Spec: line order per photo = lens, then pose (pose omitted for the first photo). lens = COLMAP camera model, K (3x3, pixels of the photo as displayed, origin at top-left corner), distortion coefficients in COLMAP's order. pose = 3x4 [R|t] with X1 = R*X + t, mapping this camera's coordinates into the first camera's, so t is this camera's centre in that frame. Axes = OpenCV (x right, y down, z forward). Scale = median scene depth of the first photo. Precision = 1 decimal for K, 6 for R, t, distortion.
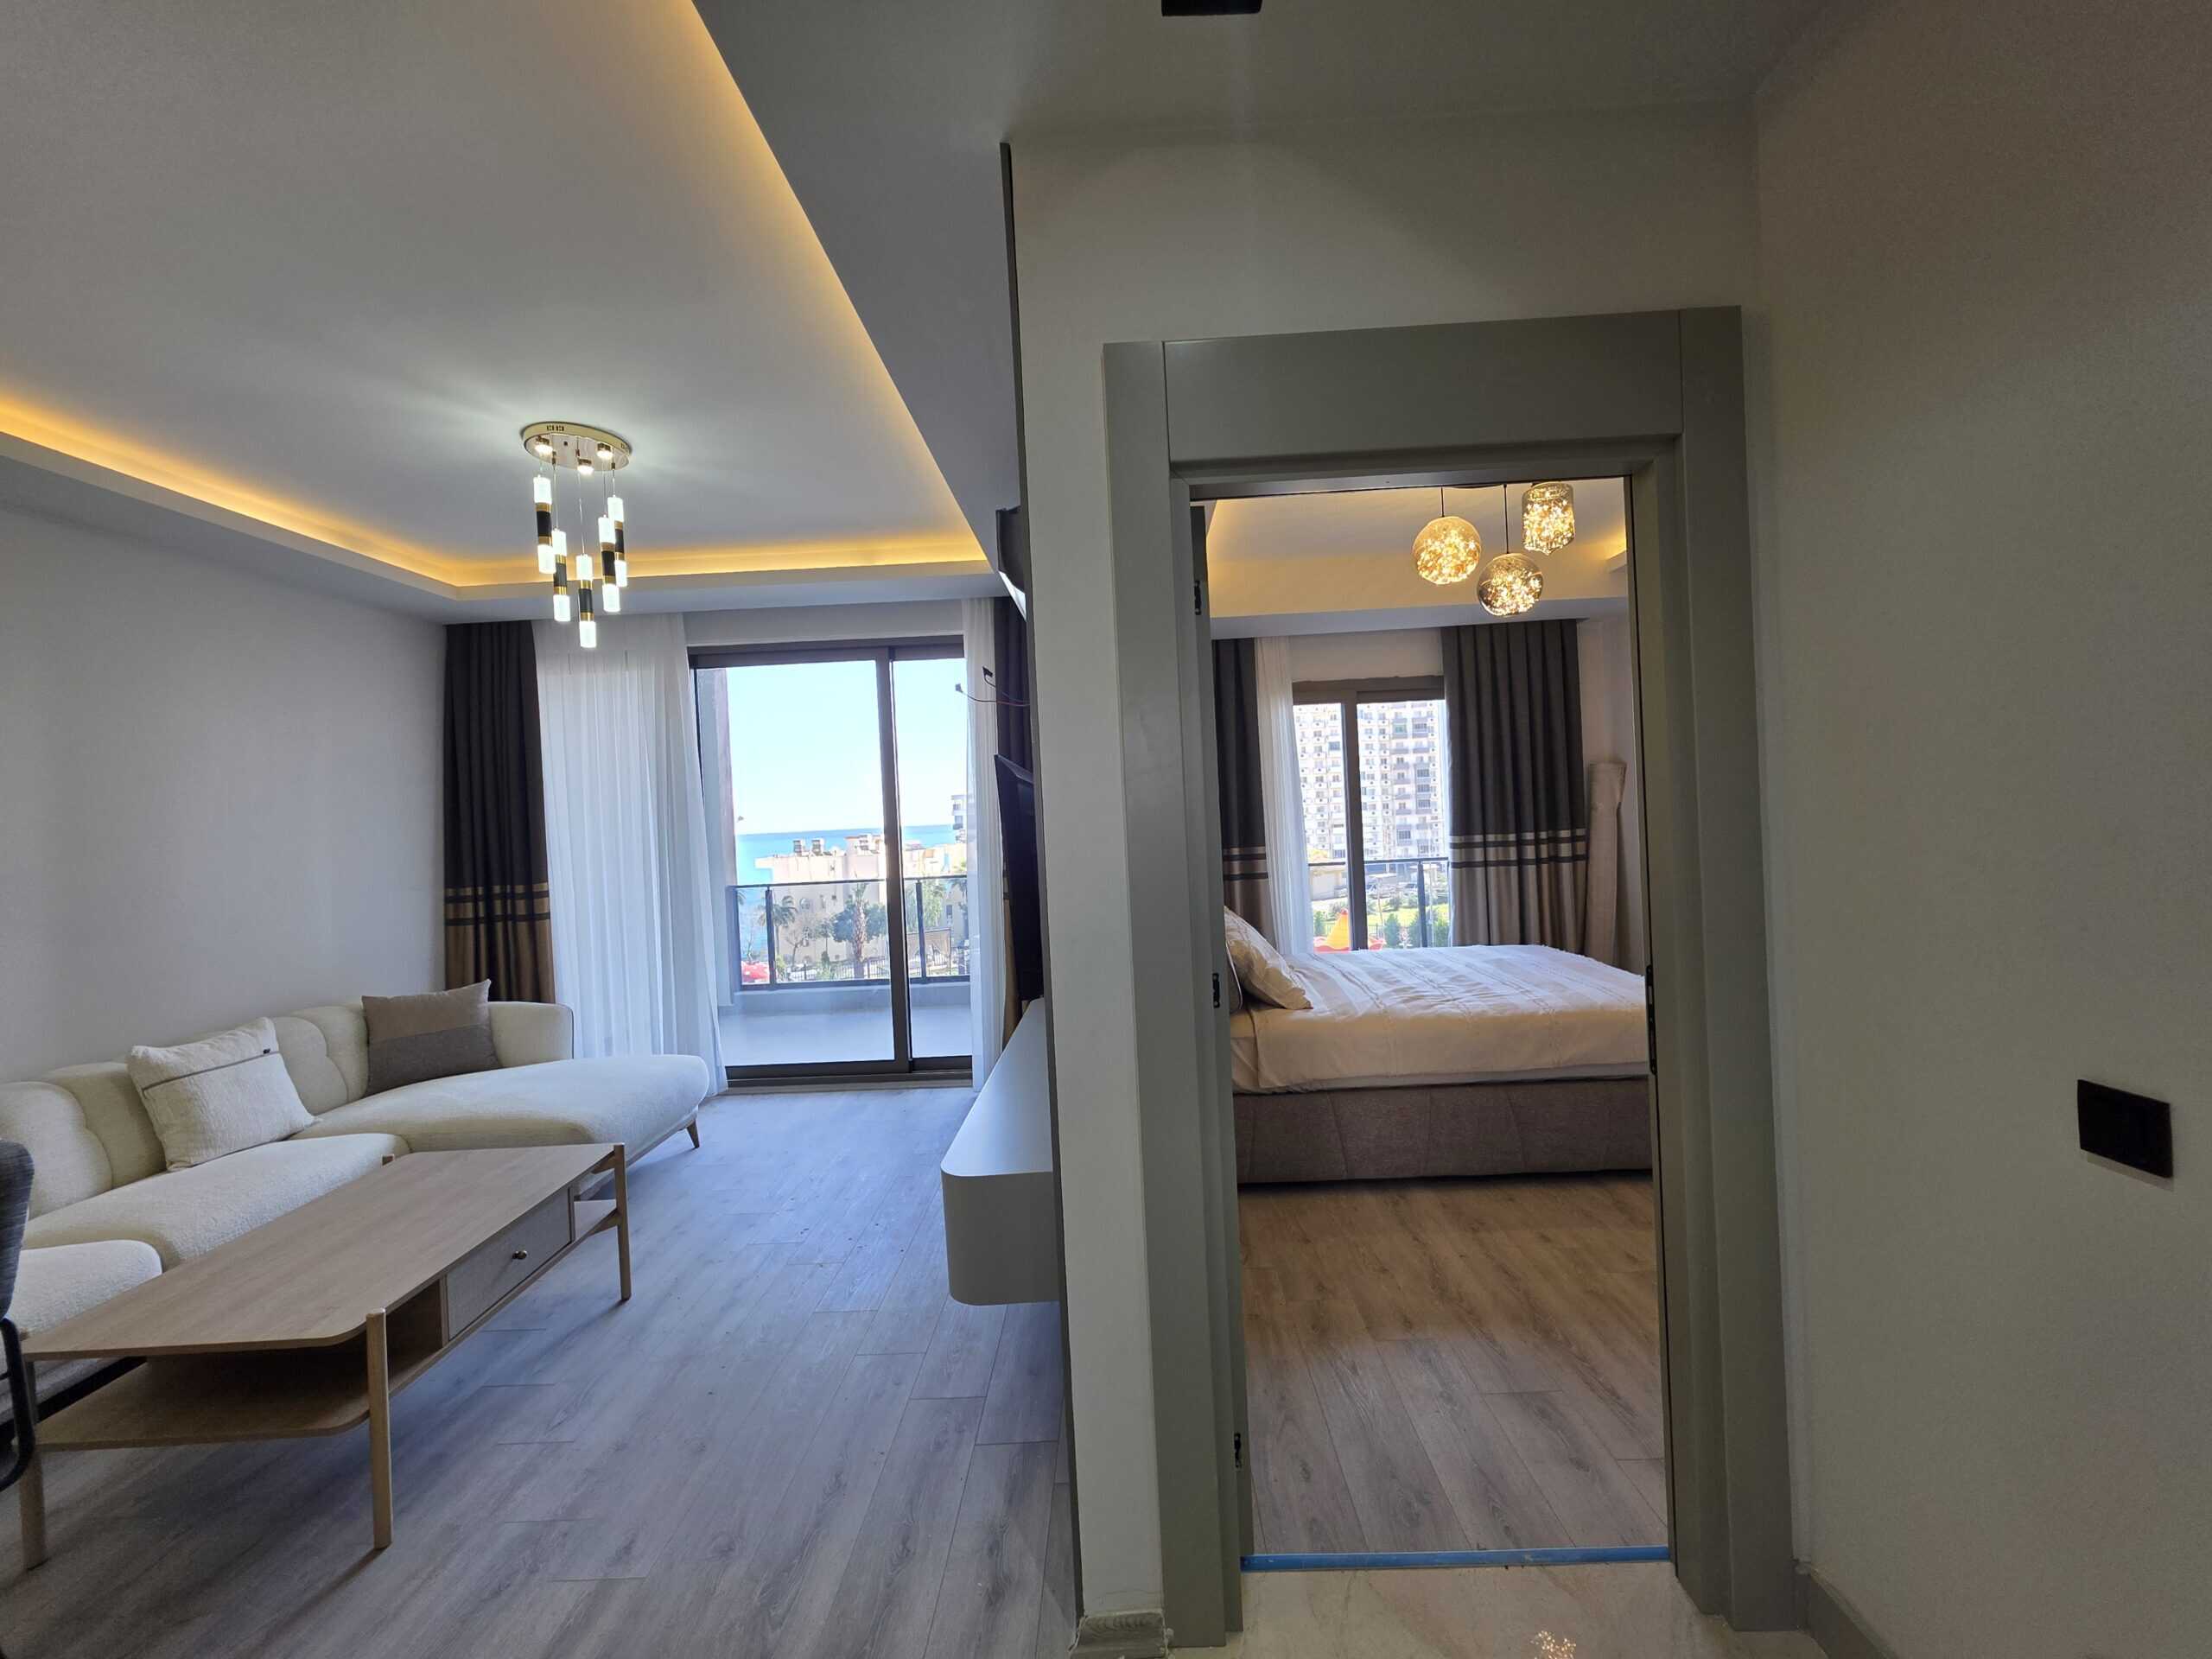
lens RADIAL K [[892.3, 0, 1112.3], [0, 892.3, 821.6], [0, 0, 1]] dist [-0.002314, -0.000103]
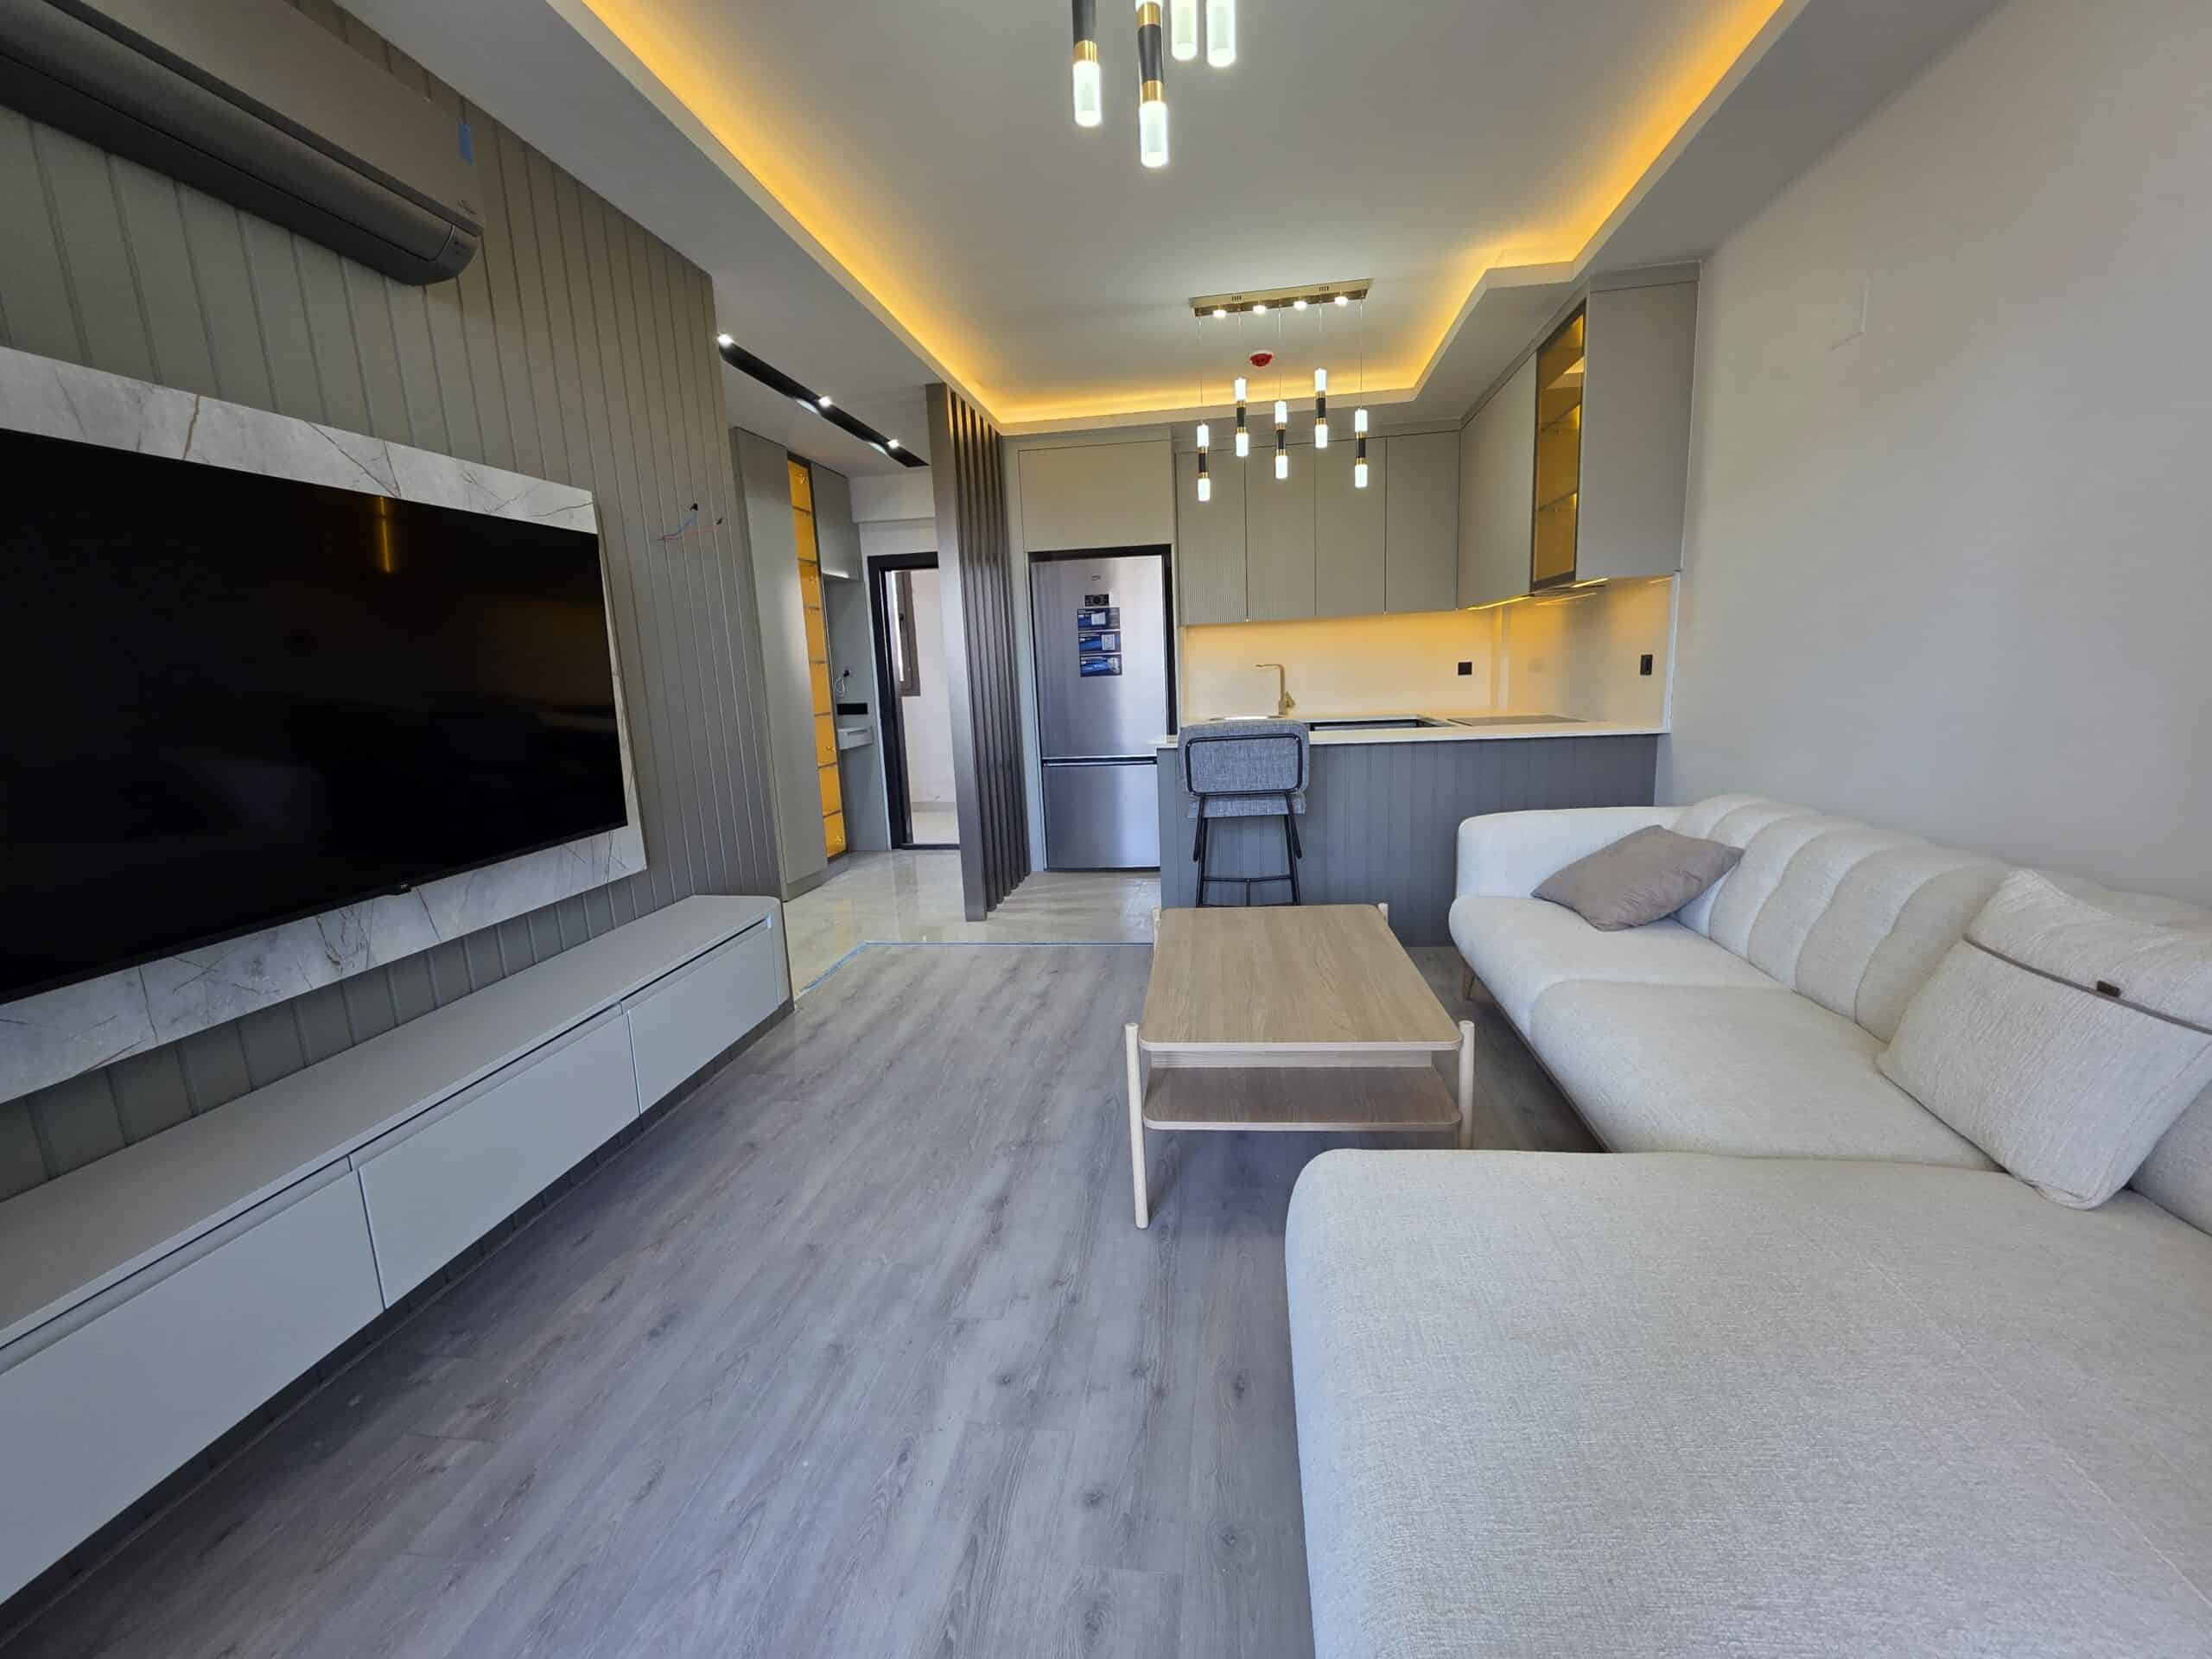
lens RADIAL K [[886.4, 0, 1118.7], [0, 886.4, 828.3], [0, 0, 1]] dist [0.001211, 0.000283]
pose [[-0.989400, 0.068423, 0.128086, -0.389838], [0.090669, 0.980055, 0.176837, 0.050668], [-0.113431, 0.186576, -0.975870, 1.005422]]
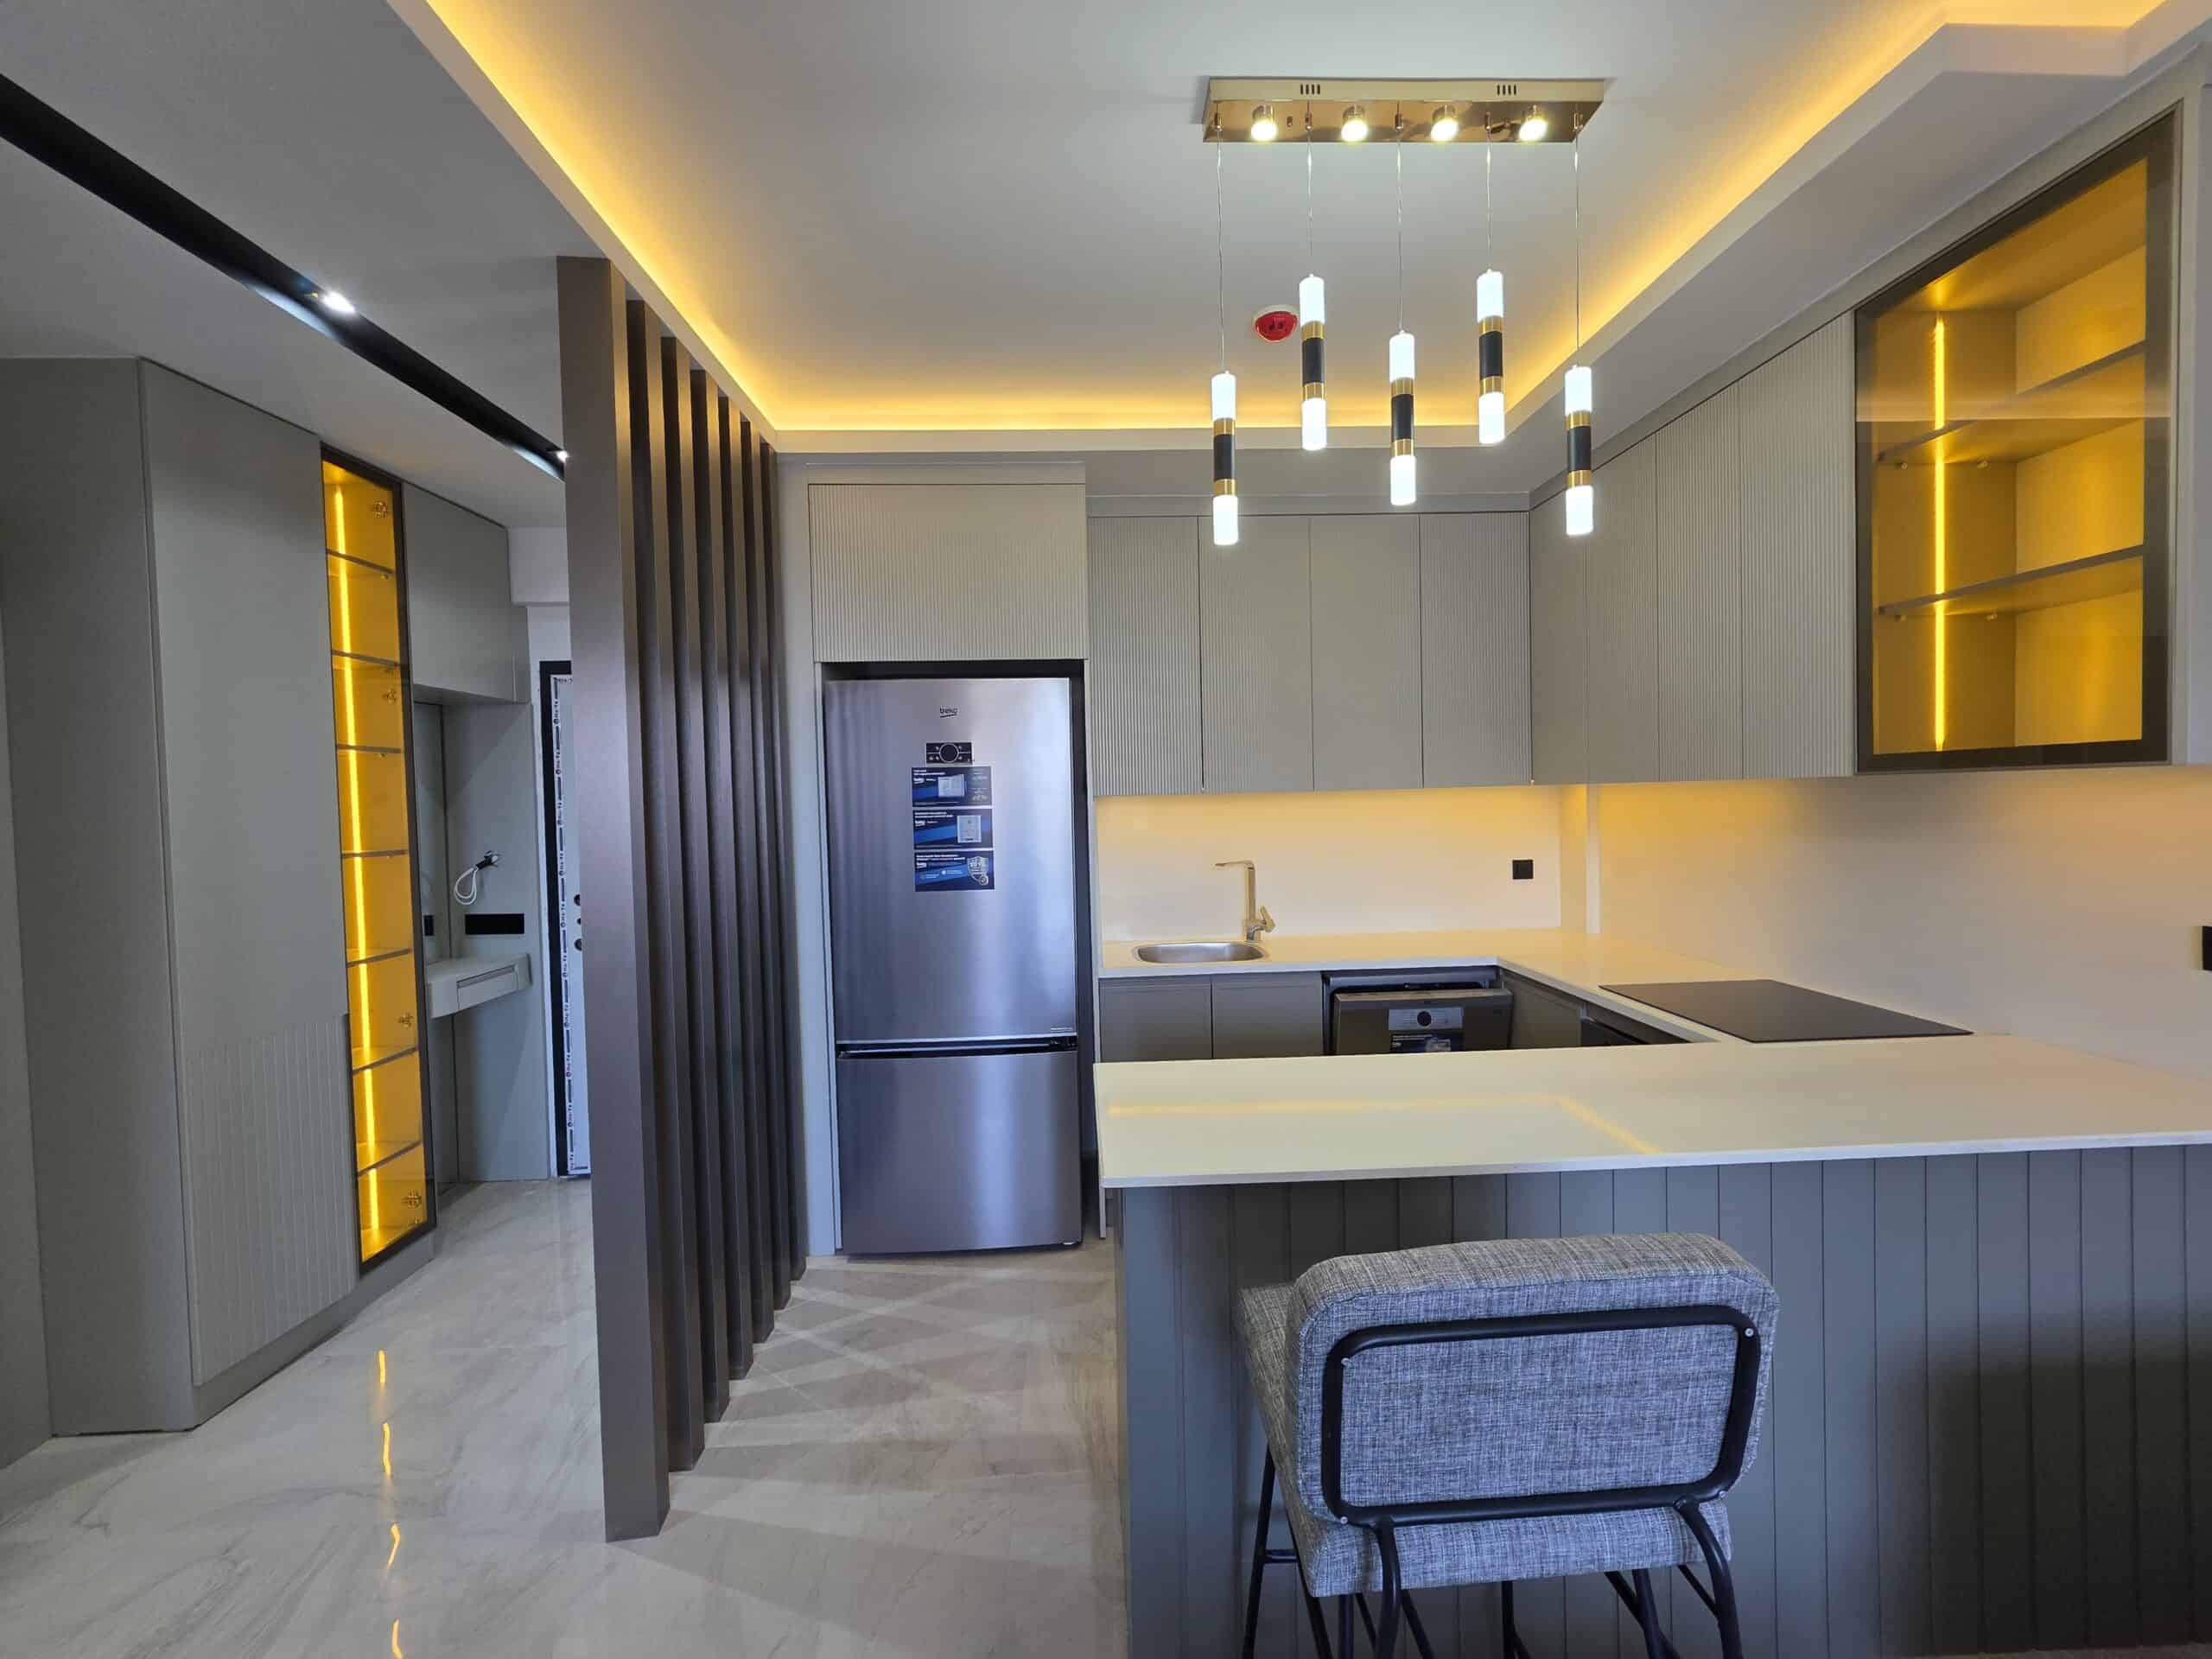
lens RADIAL K [[894.7, 0, 1106.0], [0, 894.7, 829.5], [0, 0, 1]] dist [-0.000083, 0.000033]
pose [[-0.995901, 0.072548, -0.054014, -0.311803], [0.070161, 0.996526, 0.044864, -0.001915], [0.057081, 0.040891, -0.997532, 0.499388]]
